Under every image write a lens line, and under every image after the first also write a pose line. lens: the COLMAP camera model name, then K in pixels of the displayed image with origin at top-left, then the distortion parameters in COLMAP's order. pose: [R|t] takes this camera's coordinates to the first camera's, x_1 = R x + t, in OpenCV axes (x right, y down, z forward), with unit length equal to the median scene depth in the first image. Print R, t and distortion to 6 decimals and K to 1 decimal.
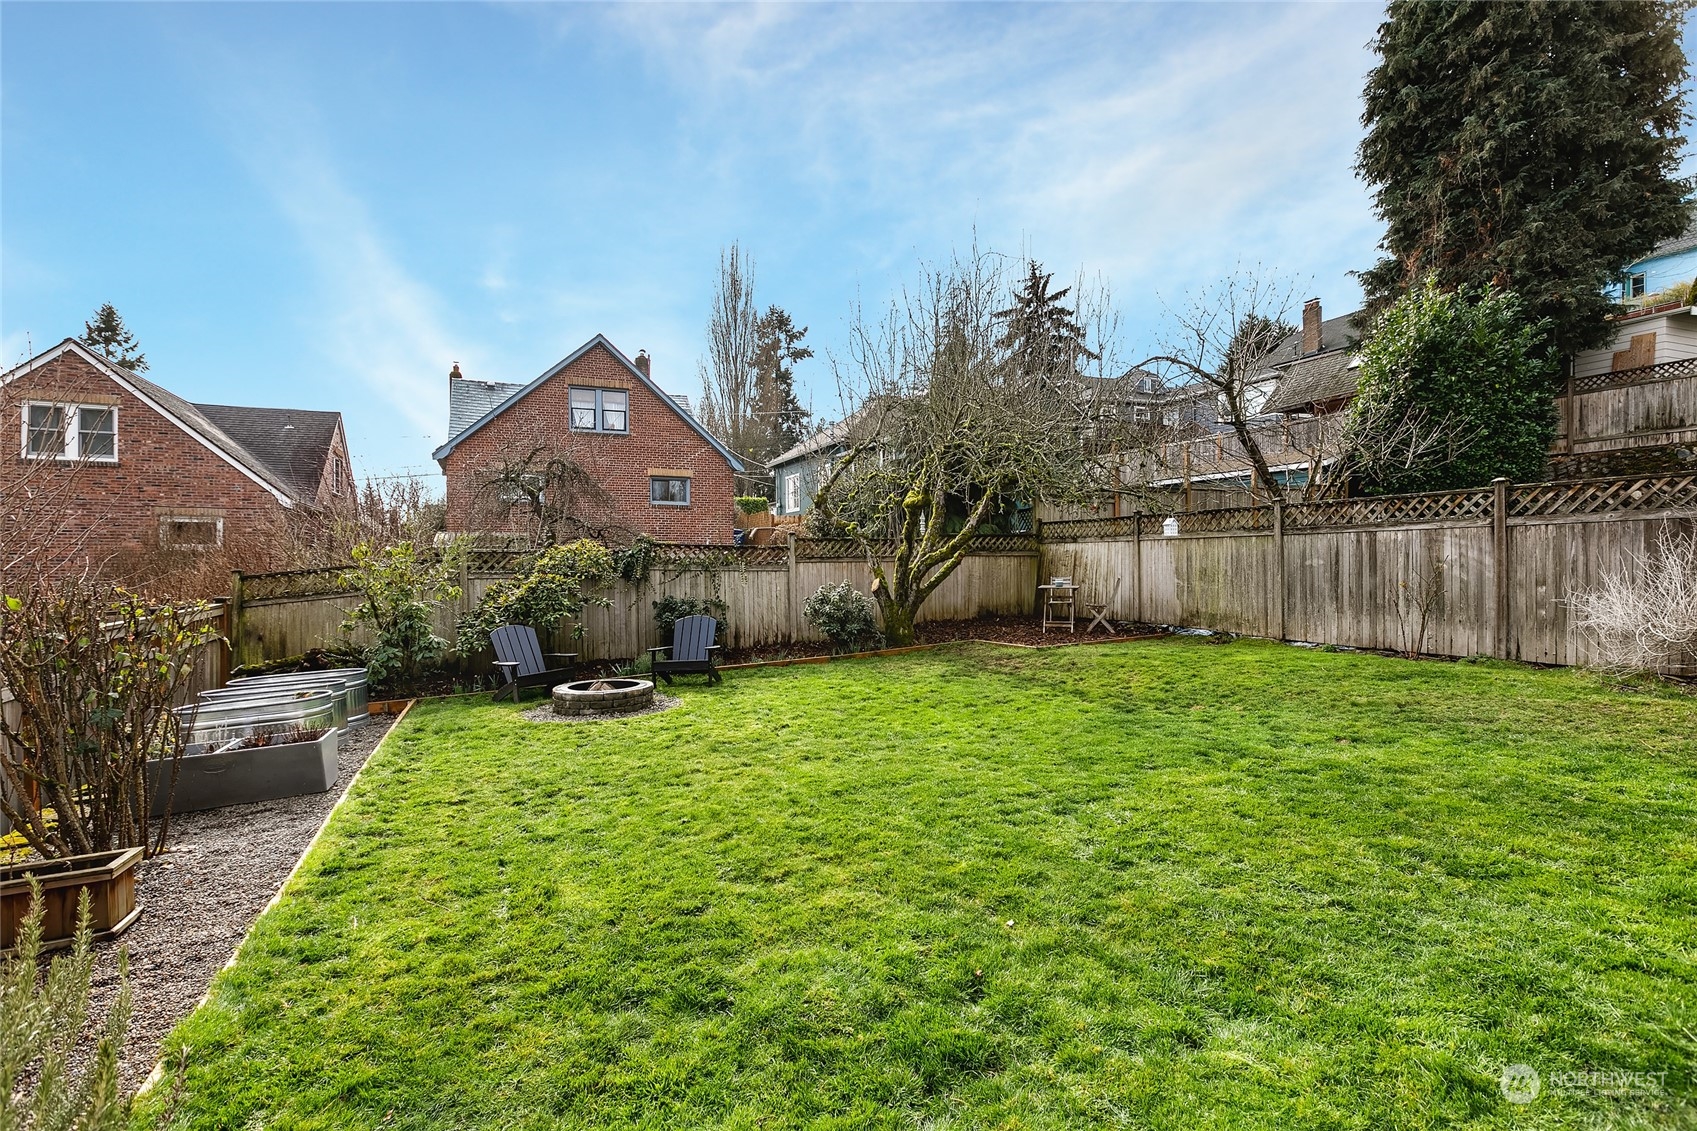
lens RADIAL K [[799.0, 0, 851.4], [0, 799.0, 557.8], [0, 0, 1]] dist [0.000066, 0.000060]
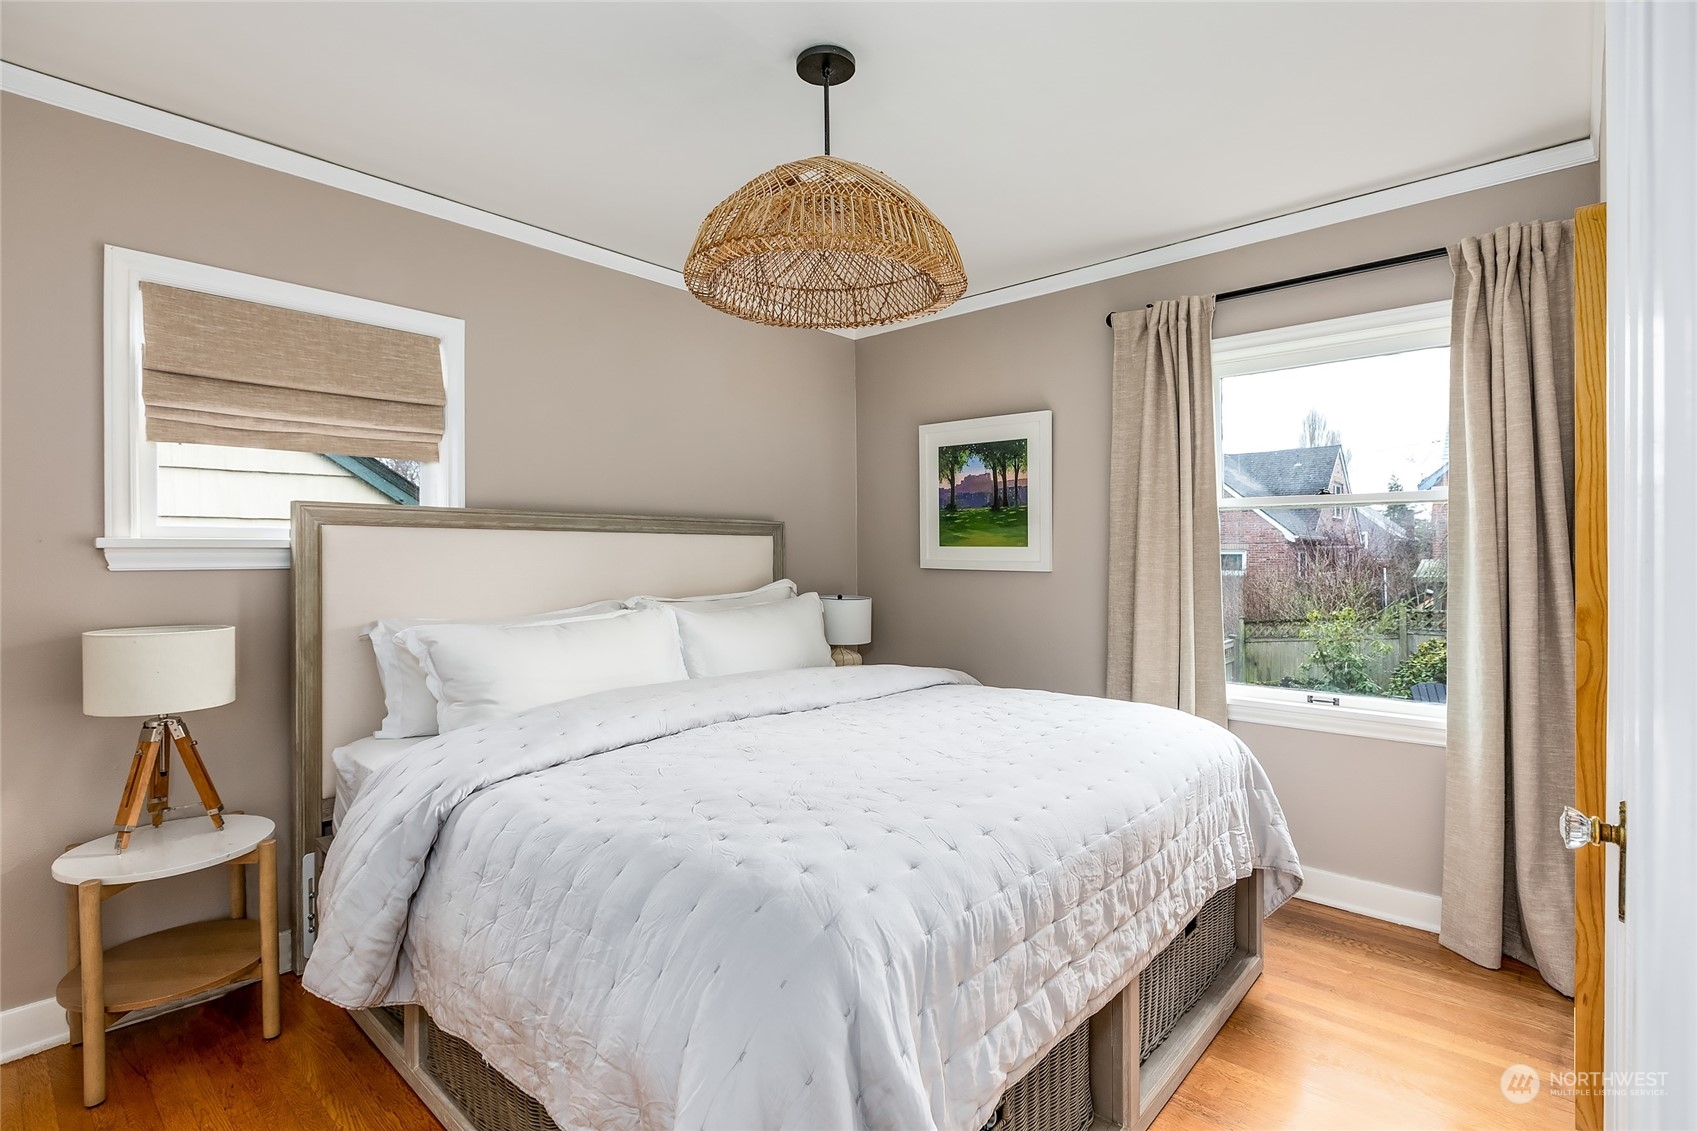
lens RADIAL K [[799.0, 0, 851.4], [0, 799.0, 557.8], [0, 0, 1]] dist [0.000066, 0.000060]
pose [[0.420355, 0.010786, -0.907296, 0.270479], [-0.002945, 0.999940, 0.010523, -0.099668], [0.907355, -0.001752, 0.420361, -0.287831]]
